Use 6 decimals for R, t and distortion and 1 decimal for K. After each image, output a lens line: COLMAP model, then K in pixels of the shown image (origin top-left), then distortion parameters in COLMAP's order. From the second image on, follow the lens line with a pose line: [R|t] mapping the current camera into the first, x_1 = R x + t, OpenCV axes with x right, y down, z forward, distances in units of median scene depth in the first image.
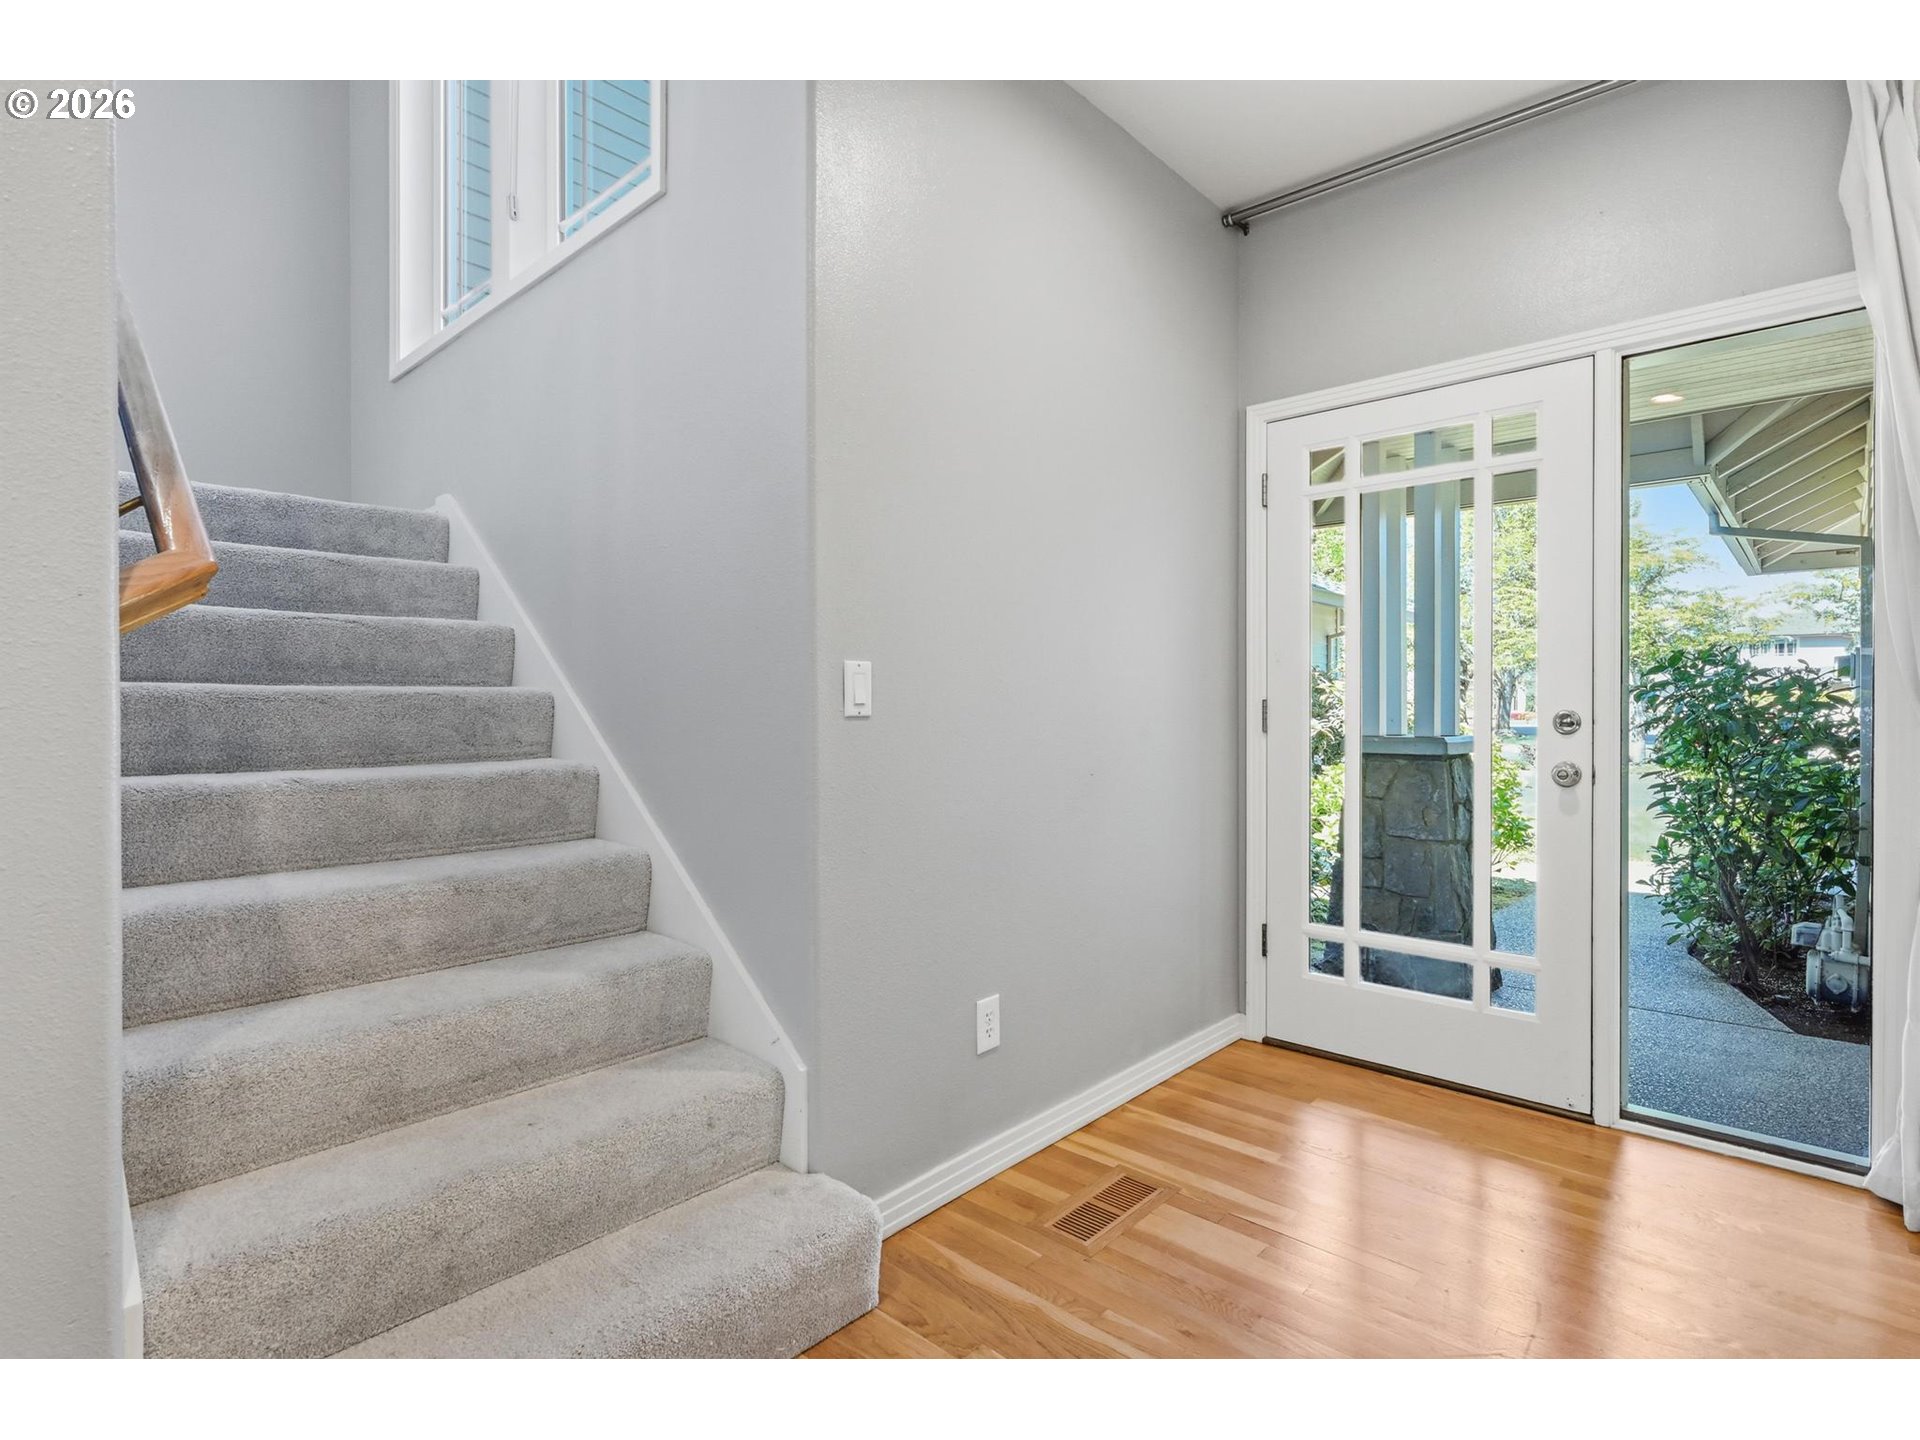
lens RADIAL K [[966.2, 0, 958.6], [0, 966.2, 707.5], [0, 0, 1]] dist [-0.000709, -0.000391]
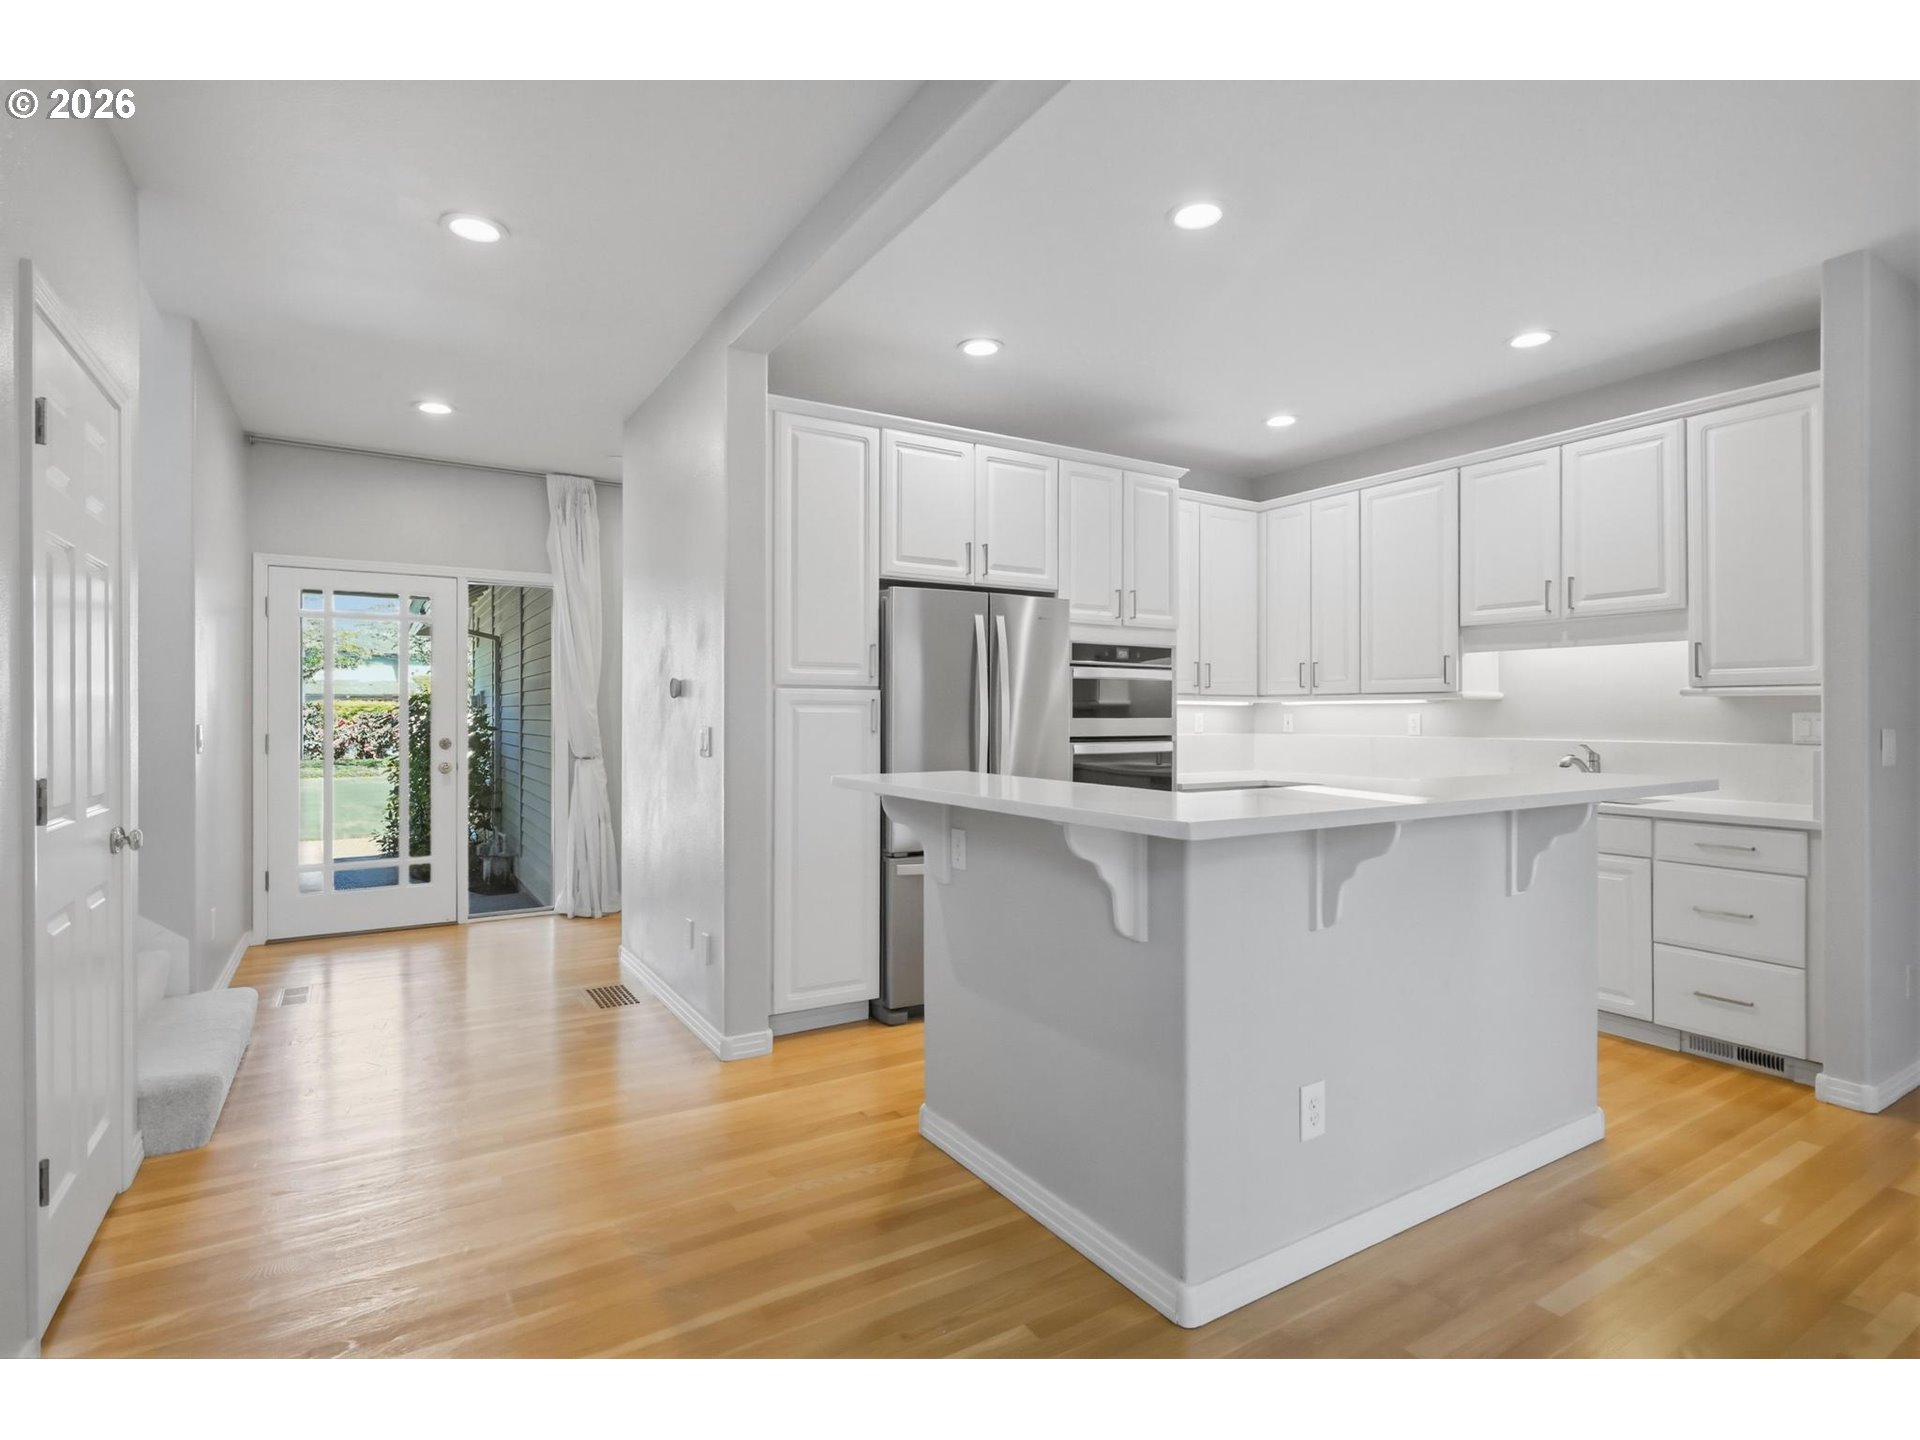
lens RADIAL K [[966.2, 0, 958.6], [0, 966.2, 707.5], [0, 0, 1]] dist [-0.000709, -0.000391]
pose [[0.278937, 0.006880, 0.960285, -0.942180], [0.003961, 0.999958, -0.008315, -0.036490], [-0.960301, 0.006123, 0.278898, -0.593643]]
